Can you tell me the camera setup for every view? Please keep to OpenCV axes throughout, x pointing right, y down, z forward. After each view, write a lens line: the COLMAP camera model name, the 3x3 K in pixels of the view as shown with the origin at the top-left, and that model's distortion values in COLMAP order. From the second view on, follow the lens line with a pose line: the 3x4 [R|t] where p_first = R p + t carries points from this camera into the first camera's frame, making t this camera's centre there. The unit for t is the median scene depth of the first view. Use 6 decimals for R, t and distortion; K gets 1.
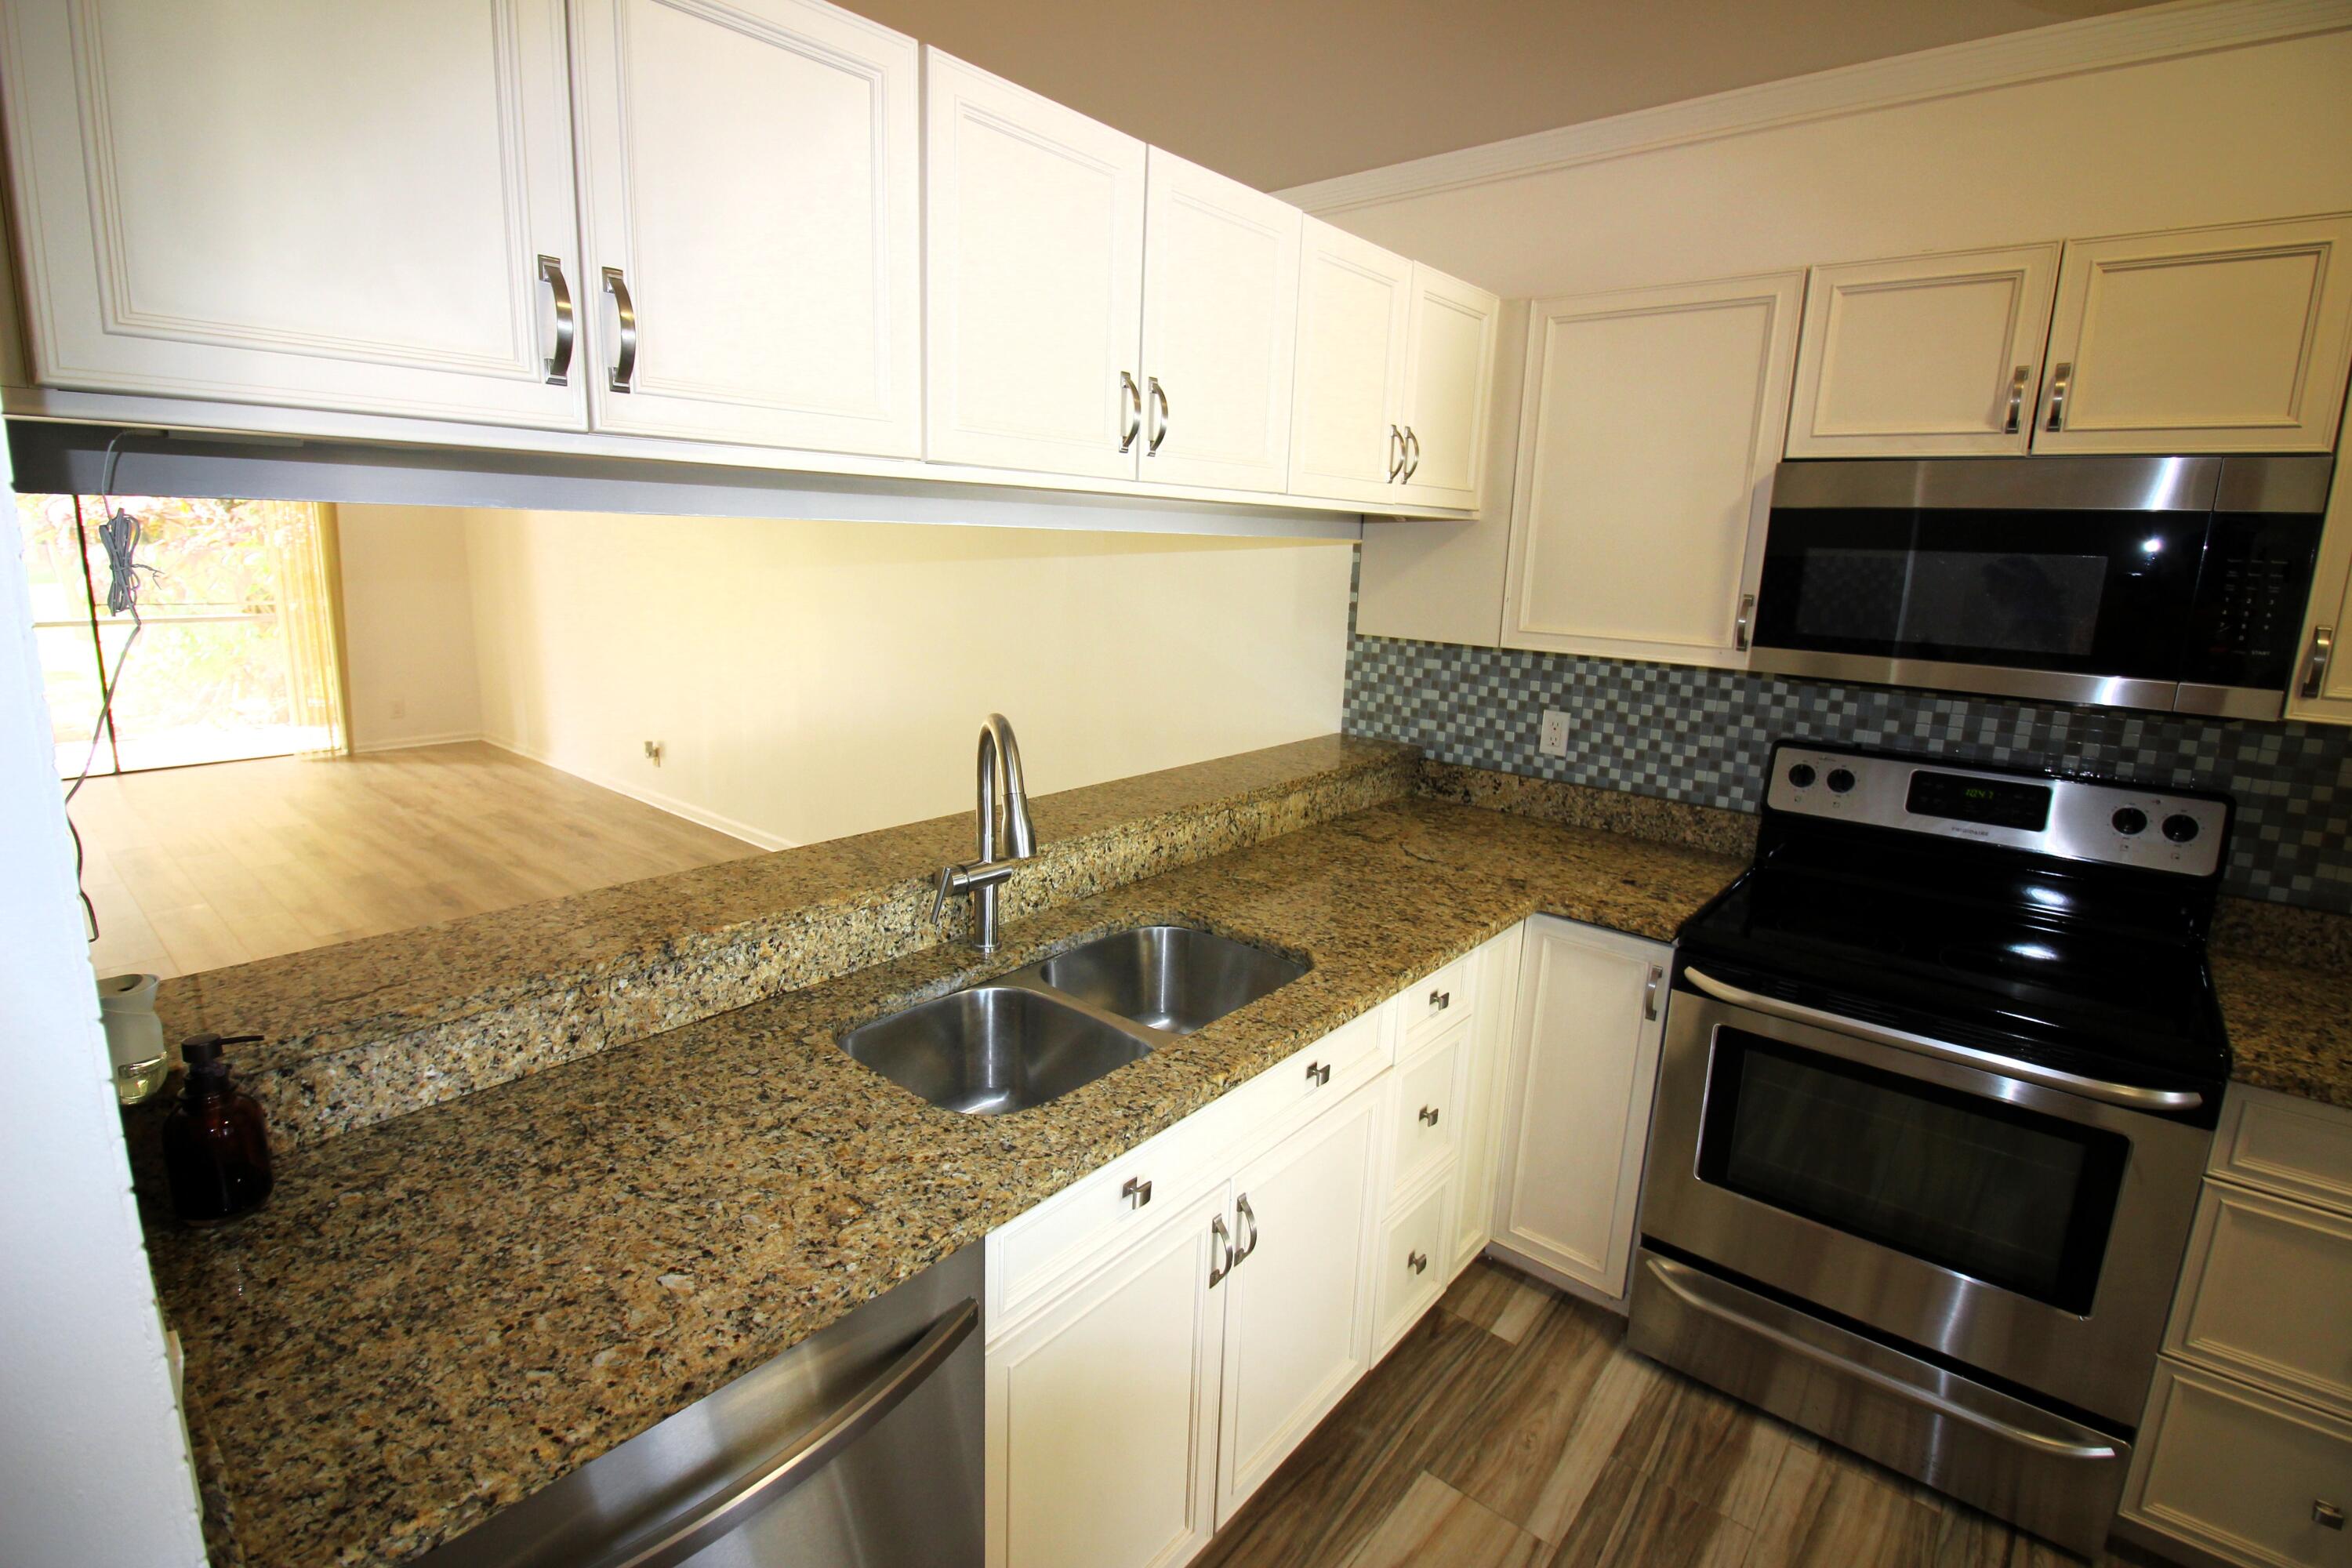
lens RADIAL K [[1097.1, 0, 1137.5], [0, 1097.1, 755.9], [0, 0, 1]] dist [-0.007944, -0.009991]
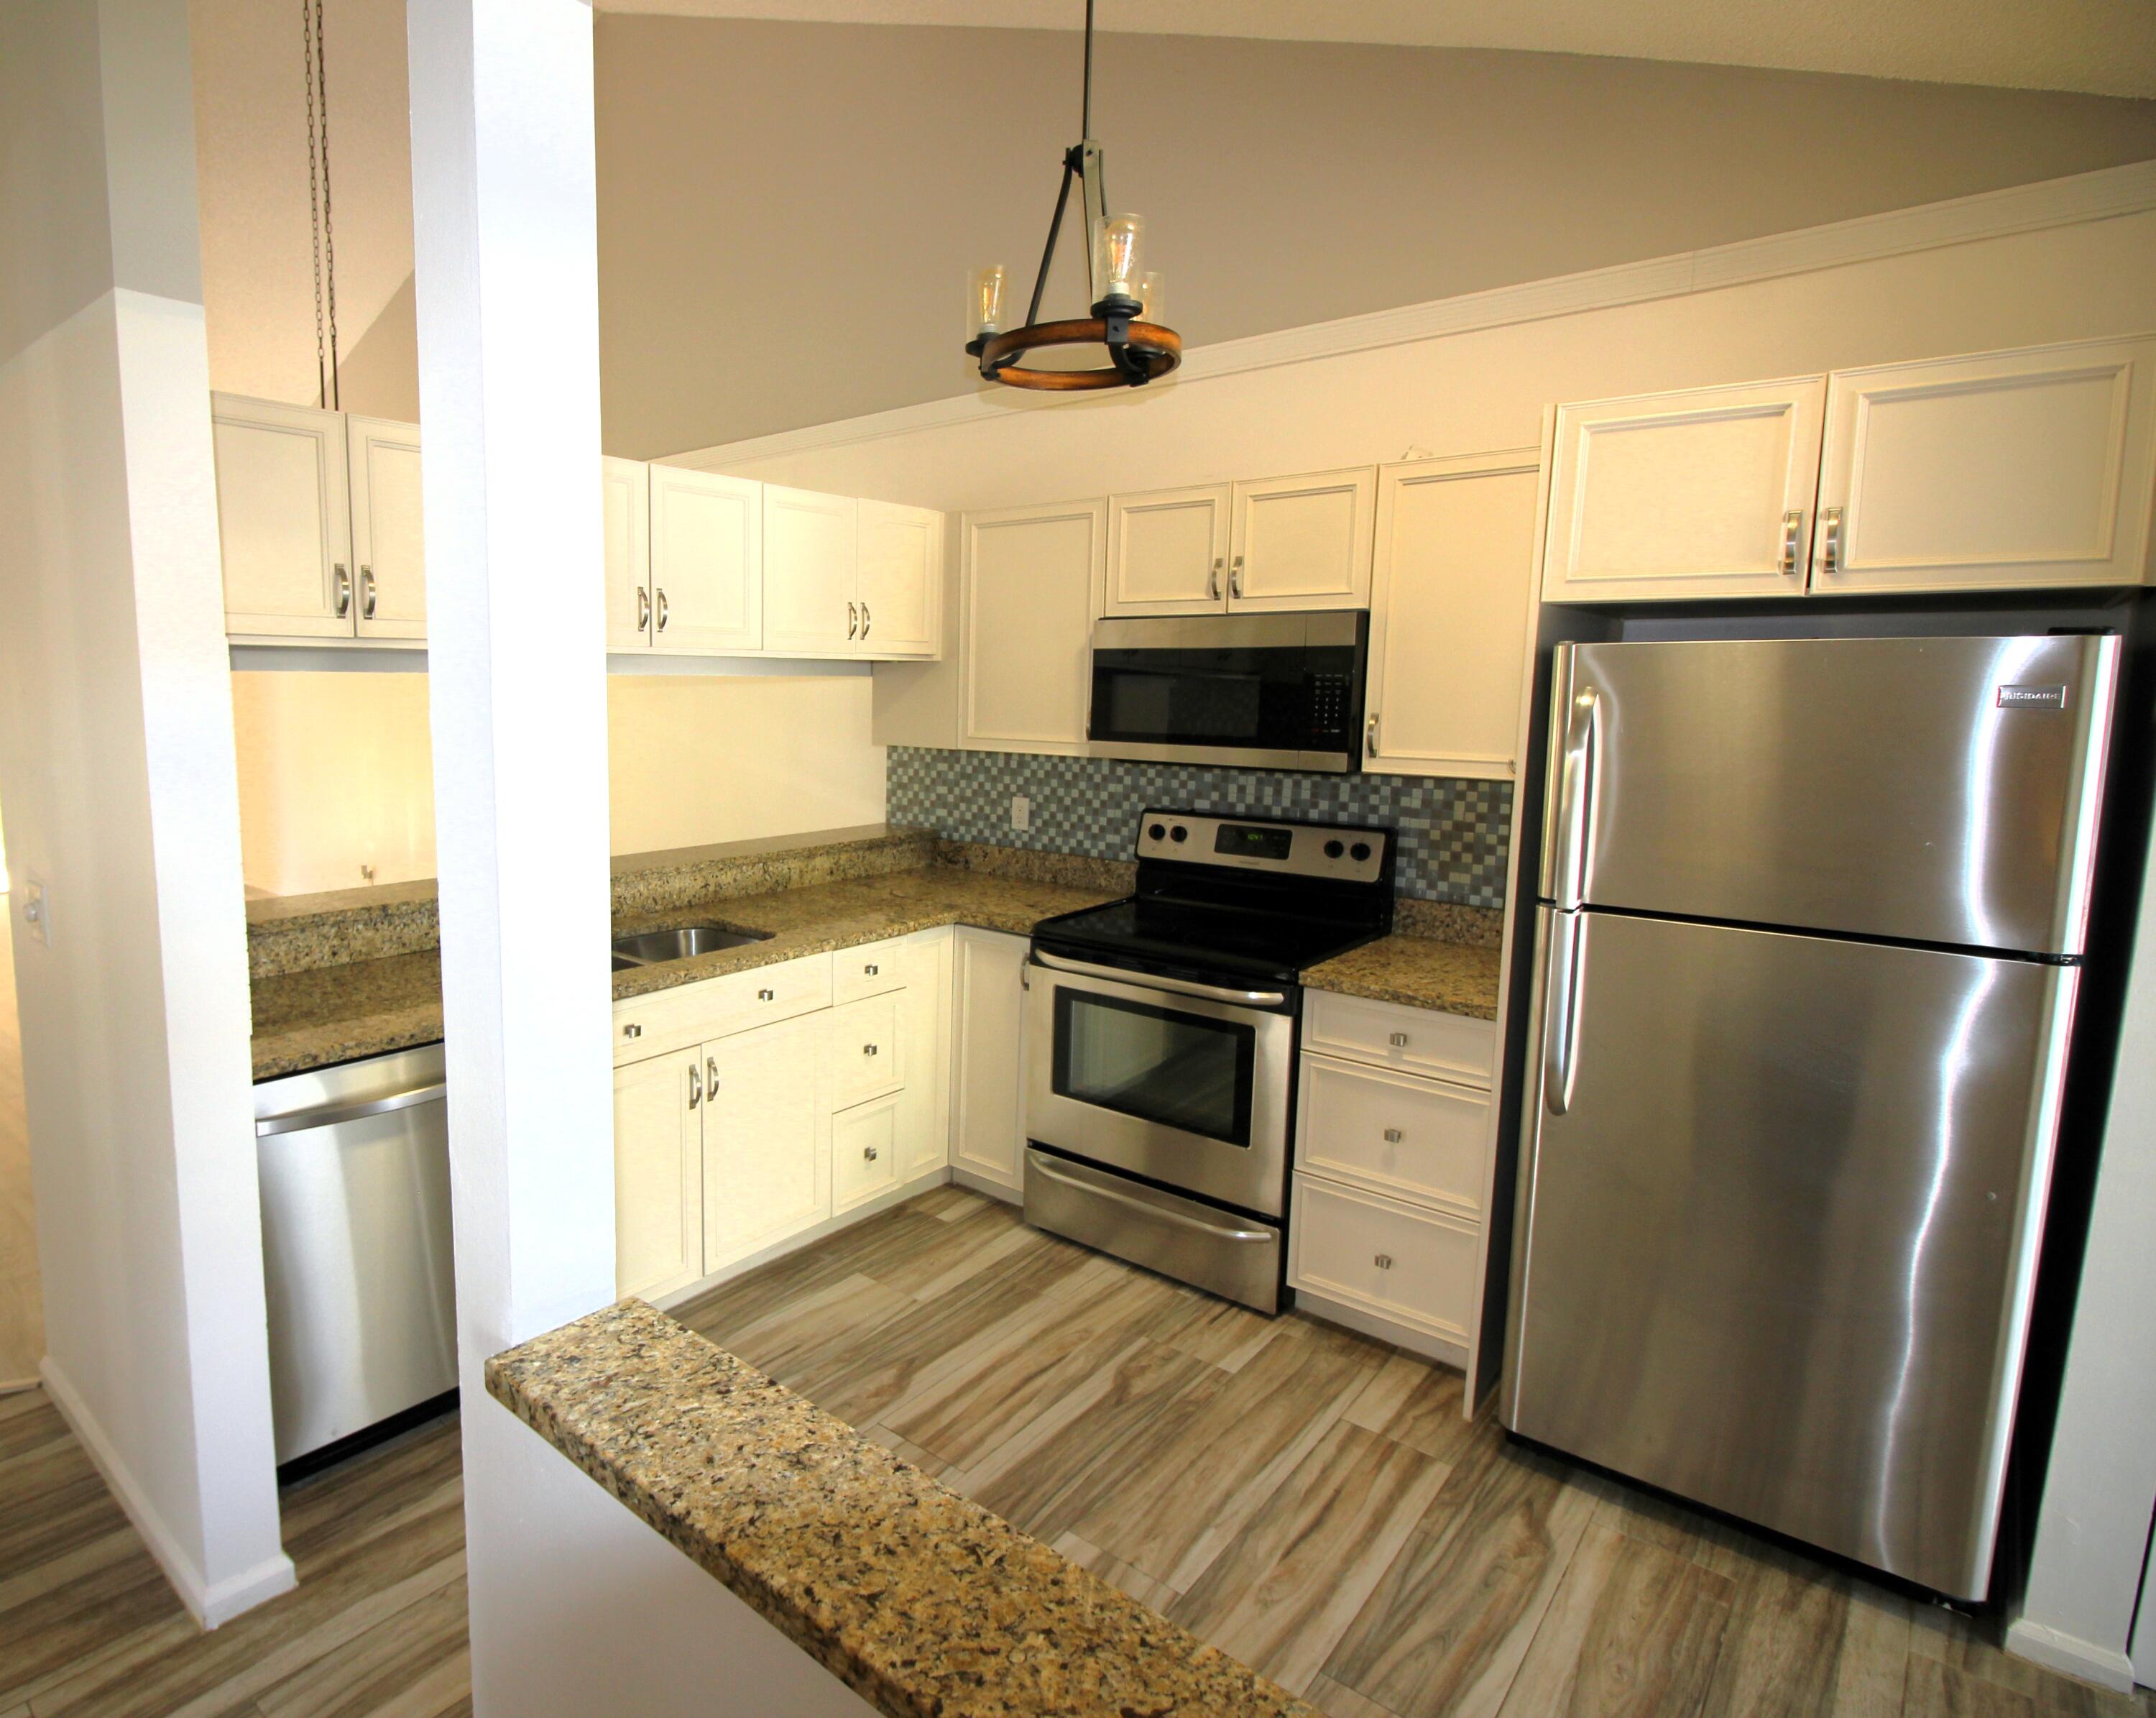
lens RADIAL K [[1245.4, 0, 831.2], [0, 1245.4, 843.1], [0, 0, 1]] dist [-0.021841, -0.004708]
pose [[0.998317, -0.015237, -0.055947, 0.310813], [0.011542, 0.997768, -0.065778, 0.153943], [0.056824, 0.065021, 0.996265, -0.739248]]
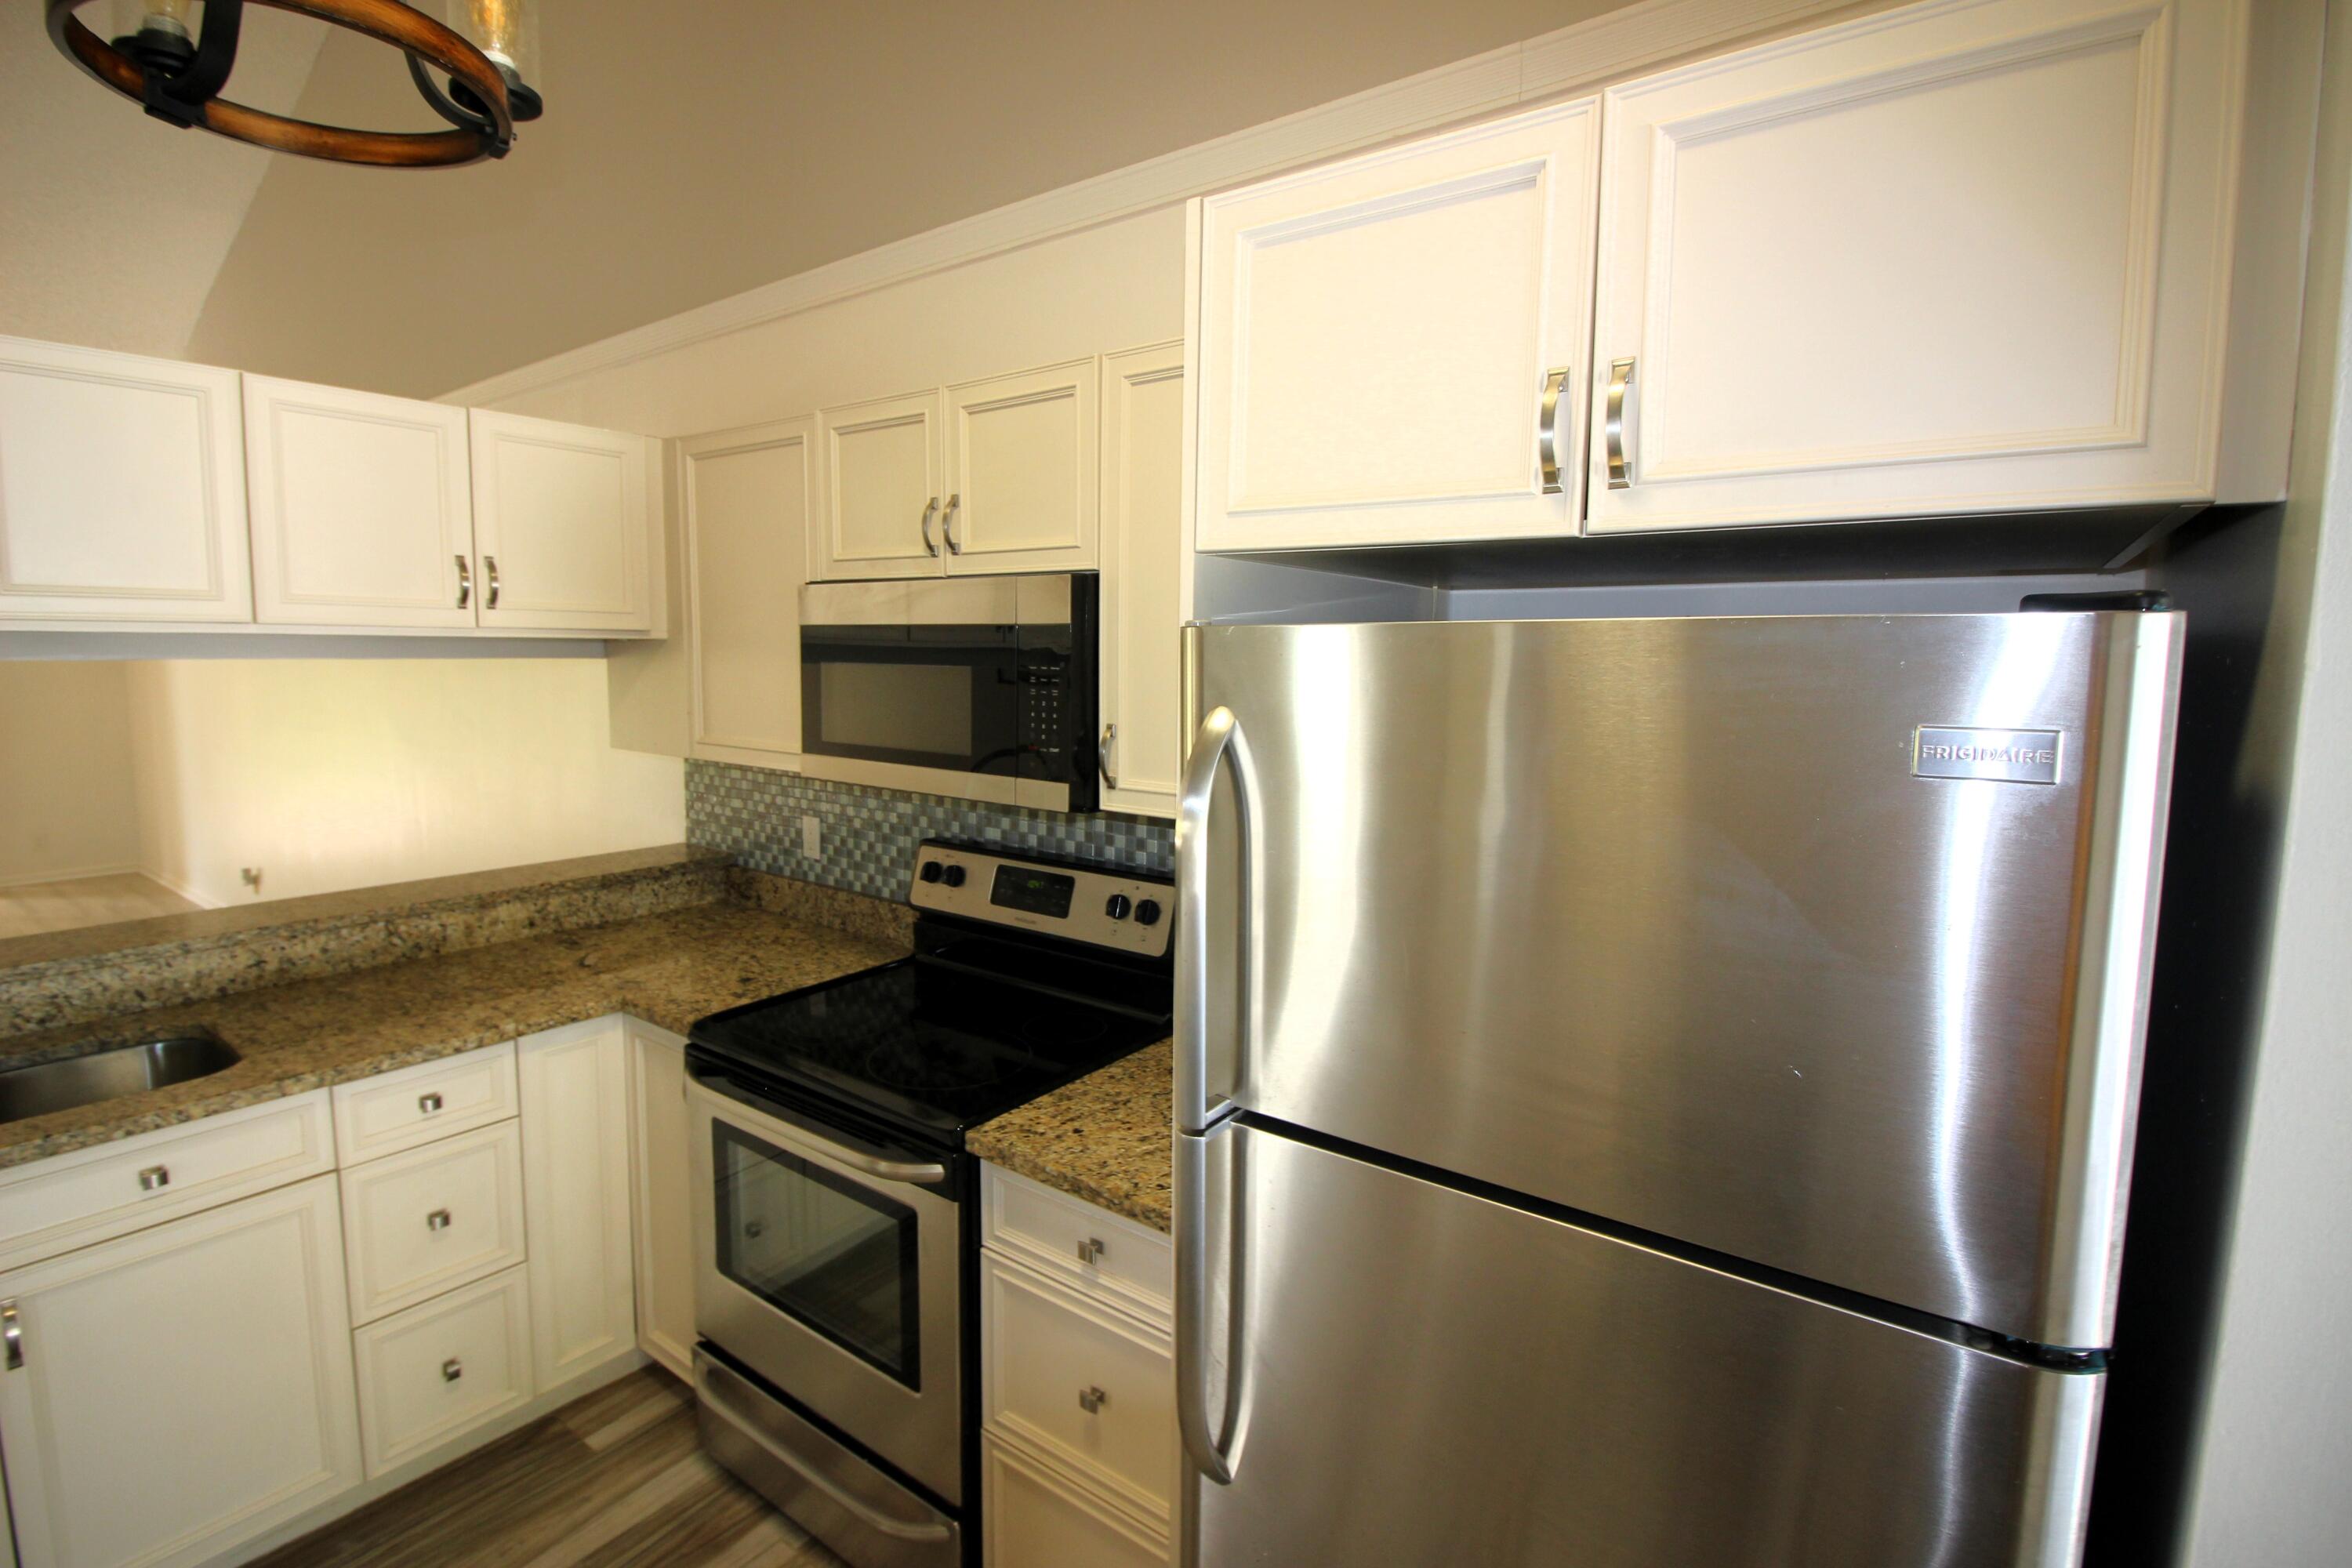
lens RADIAL K [[1097.1, 0, 1202.4], [0, 1097.1, 757.1], [0, 0, 1]] dist [-0.007944, -0.009991]
pose [[0.996326, -0.023265, 0.082420, 0.894896], [0.031036, 0.995061, -0.094290, 0.017624], [-0.079820, 0.096502, 0.992127, -0.099645]]
